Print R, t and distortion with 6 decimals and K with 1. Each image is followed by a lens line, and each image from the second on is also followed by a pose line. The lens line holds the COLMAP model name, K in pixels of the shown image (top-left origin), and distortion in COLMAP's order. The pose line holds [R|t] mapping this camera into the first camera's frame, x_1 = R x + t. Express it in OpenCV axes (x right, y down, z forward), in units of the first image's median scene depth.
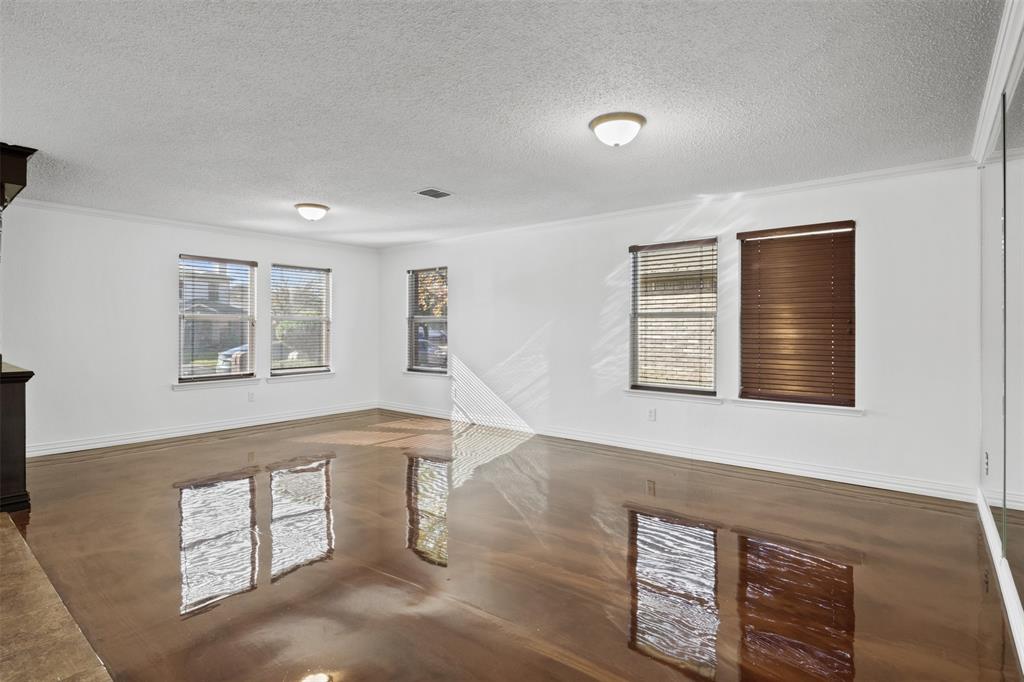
lens RADIAL K [[516.2, 0, 509.0], [0, 516.2, 331.1], [0, 0, 1]] dist [-0.007395, 0.000448]
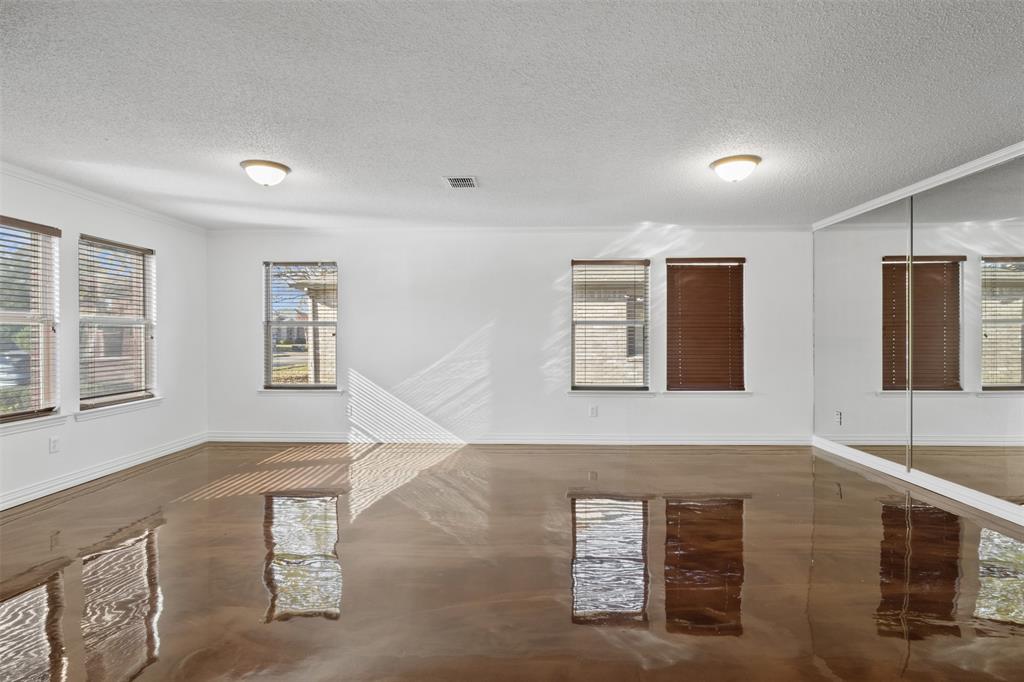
lens RADIAL K [[511.6, 0, 508.7], [0, 511.6, 339.5], [0, 0, 1]] dist [-0.006903, -0.001476]
pose [[0.792542, -0.006544, 0.609782, -0.528916], [0.004406, 0.999978, 0.005005, -0.001222], [-0.609801, -0.001280, 0.792553, 0.217946]]
